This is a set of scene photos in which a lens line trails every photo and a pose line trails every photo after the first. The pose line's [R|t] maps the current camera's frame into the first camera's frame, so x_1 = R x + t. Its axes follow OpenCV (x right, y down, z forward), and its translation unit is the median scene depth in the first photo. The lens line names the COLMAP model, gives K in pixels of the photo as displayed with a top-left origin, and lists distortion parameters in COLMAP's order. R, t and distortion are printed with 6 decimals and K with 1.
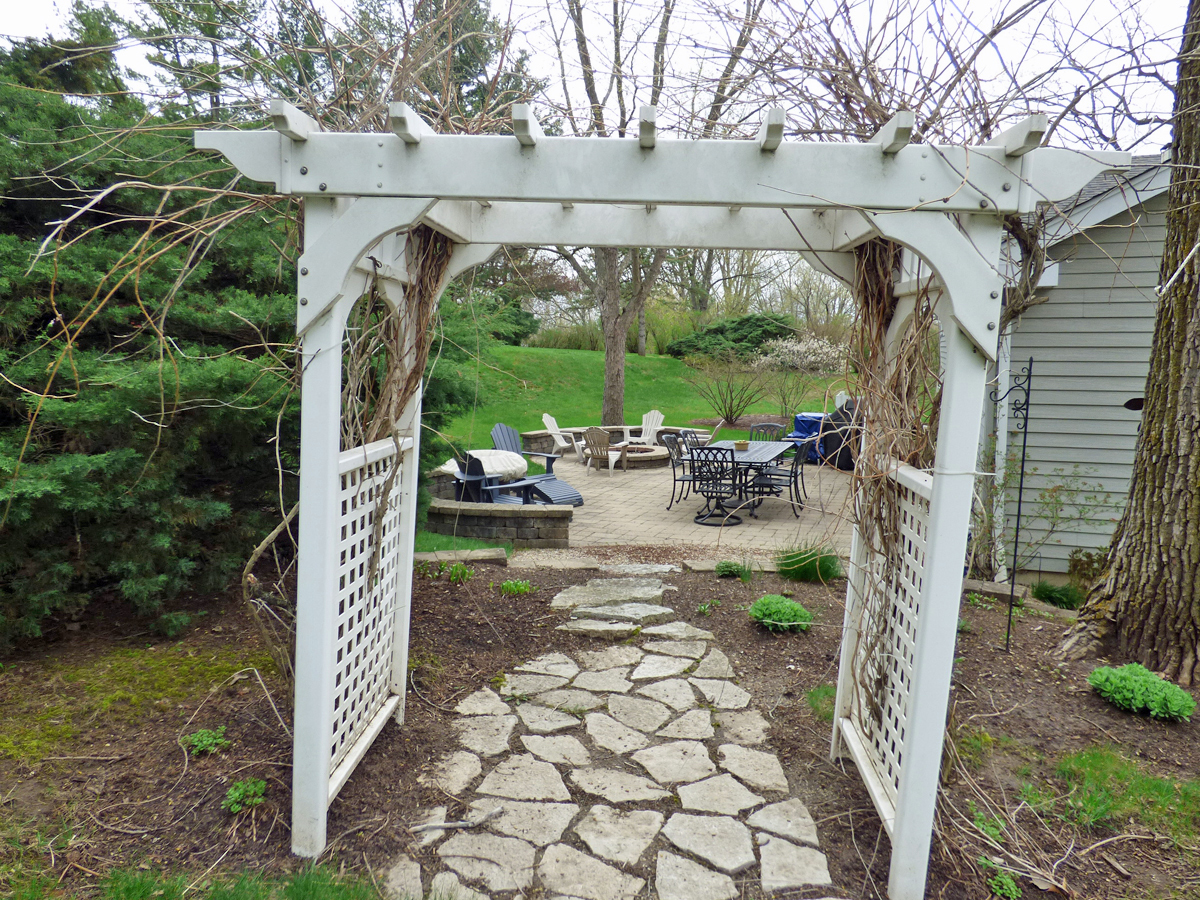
lens RADIAL K [[822.7, 0, 600.0], [0, 822.7, 450.0], [0, 0, 1]] dist [-0.027460, -0.002489]
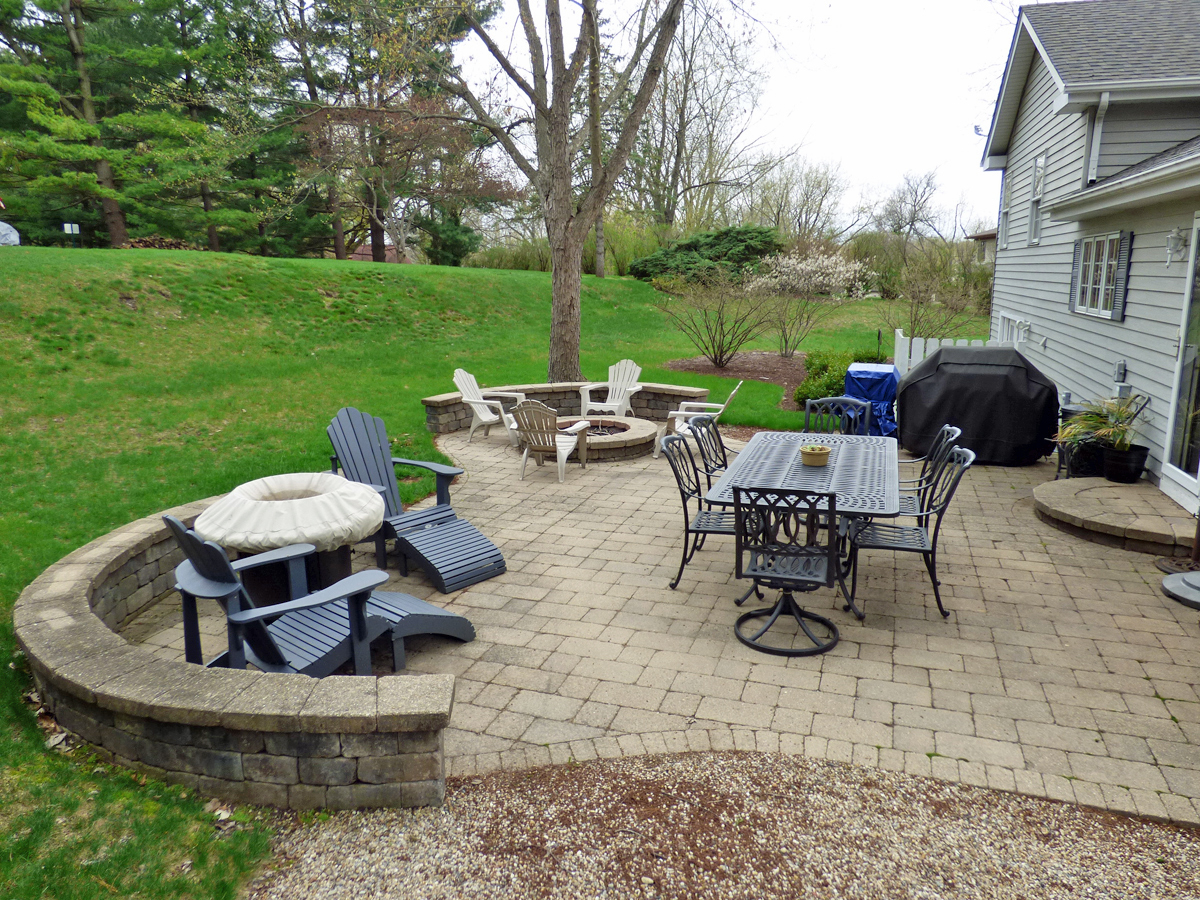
lens RADIAL K [[825.1, 0, 602.9], [0, 825.1, 446.6], [0, 0, 1]] dist [-0.025467, 0.002387]
pose [[0.998288, -0.014888, 0.056564, 0.006369], [0.009841, 0.996030, 0.088476, -0.028616], [-0.057656, -0.087768, 0.994471, 0.251742]]
